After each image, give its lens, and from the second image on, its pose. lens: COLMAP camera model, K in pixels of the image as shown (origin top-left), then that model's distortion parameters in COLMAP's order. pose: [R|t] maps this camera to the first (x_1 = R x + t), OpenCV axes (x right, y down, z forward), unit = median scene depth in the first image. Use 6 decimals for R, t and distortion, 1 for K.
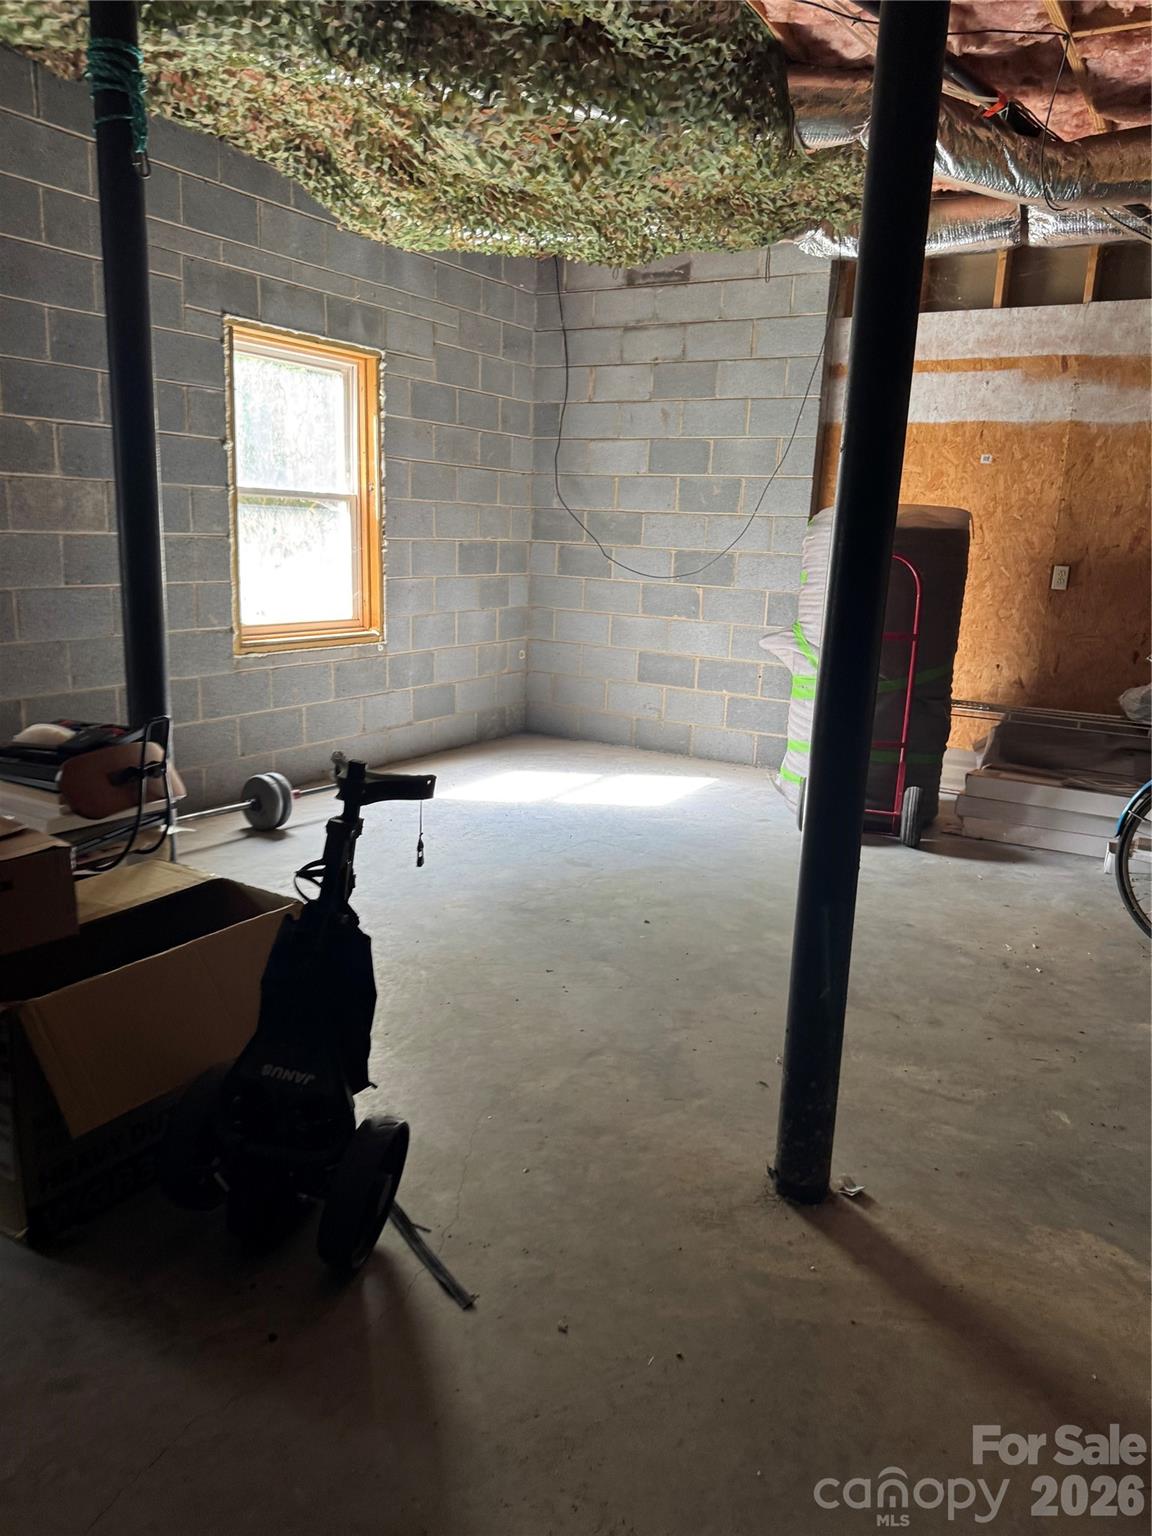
lens RADIAL K [[1092.3, 0, 575.9], [0, 1092.3, 770.2], [0, 0, 1]] dist [0.004401, -0.001352]
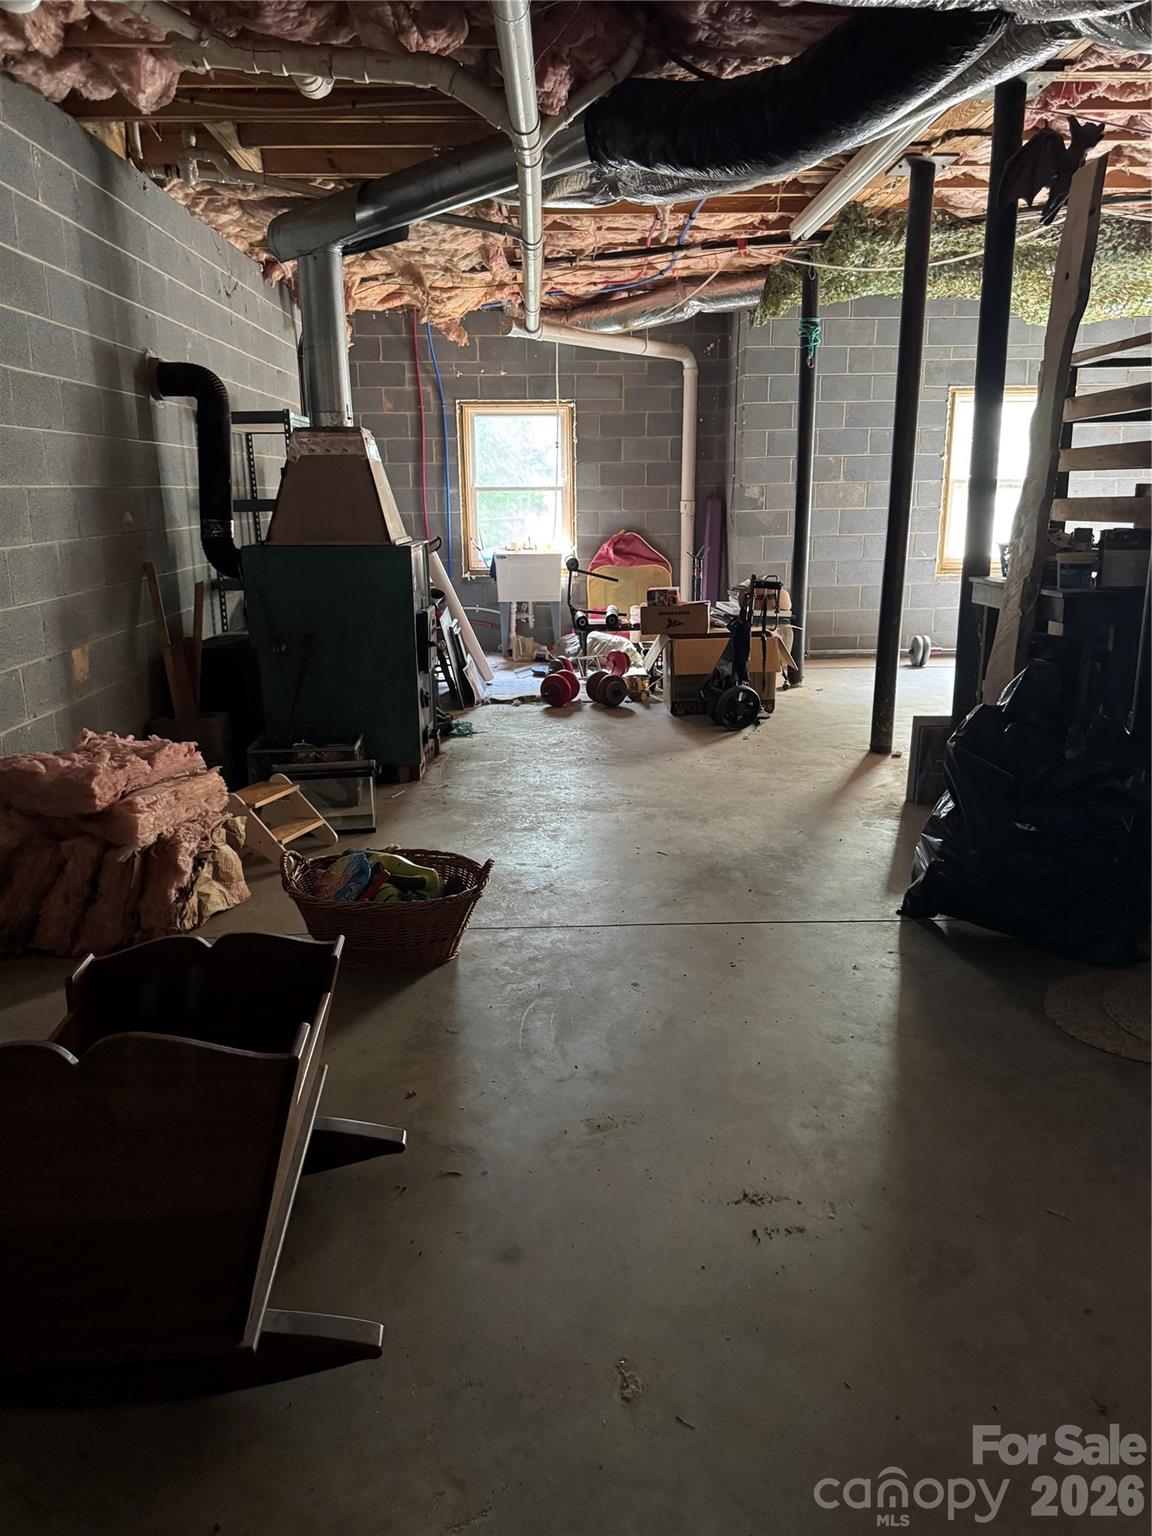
lens RADIAL K [[1092.3, 0, 575.0], [0, 1092.3, 768.7], [0, 0, 1]] dist [0.004401, -0.001352]
pose [[0.531985, 0.166712, -0.830180, 0.928539], [-0.153338, 0.983184, 0.099178, 0.123384], [0.832754, 0.074537, 0.548603, -0.463436]]
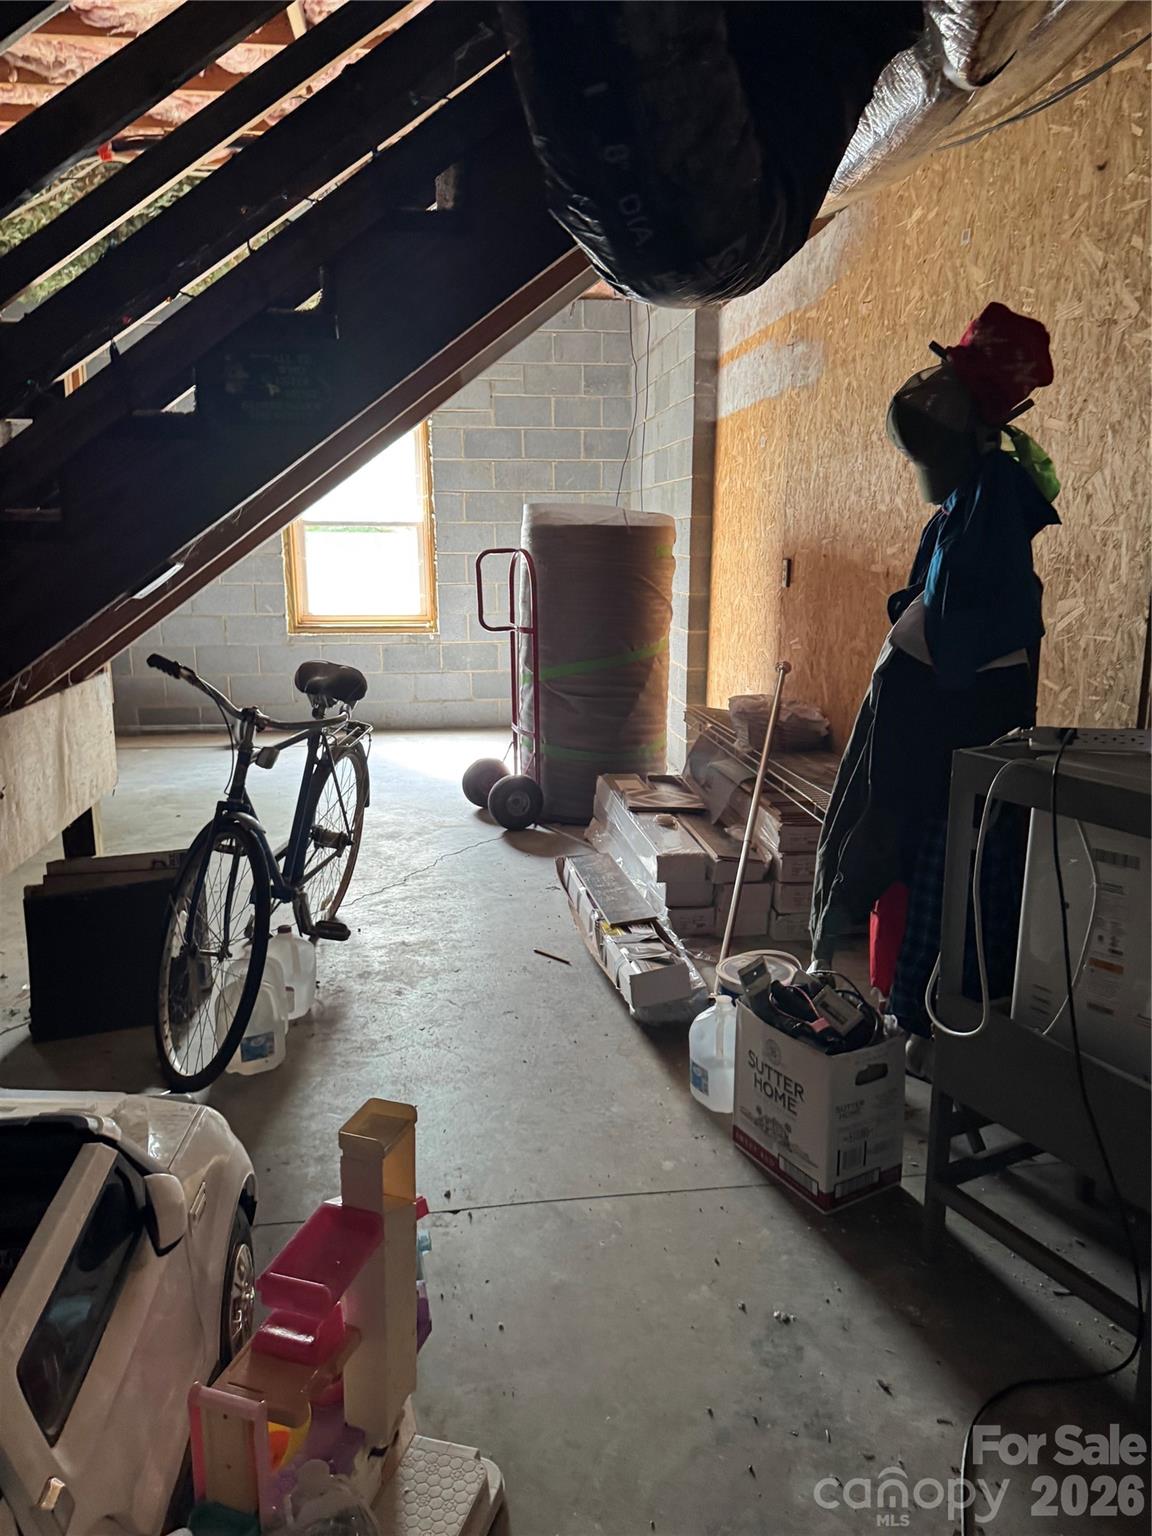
lens RADIAL K [[1092.3, 0, 574.7], [0, 1092.3, 769.8], [0, 0, 1]] dist [0.004401, -0.001352]
pose [[0.619053, 0.130957, -0.774354, 1.114931], [-0.148381, 0.987744, 0.048423, -0.051411], [0.771205, 0.084923, 0.630897, 0.377205]]
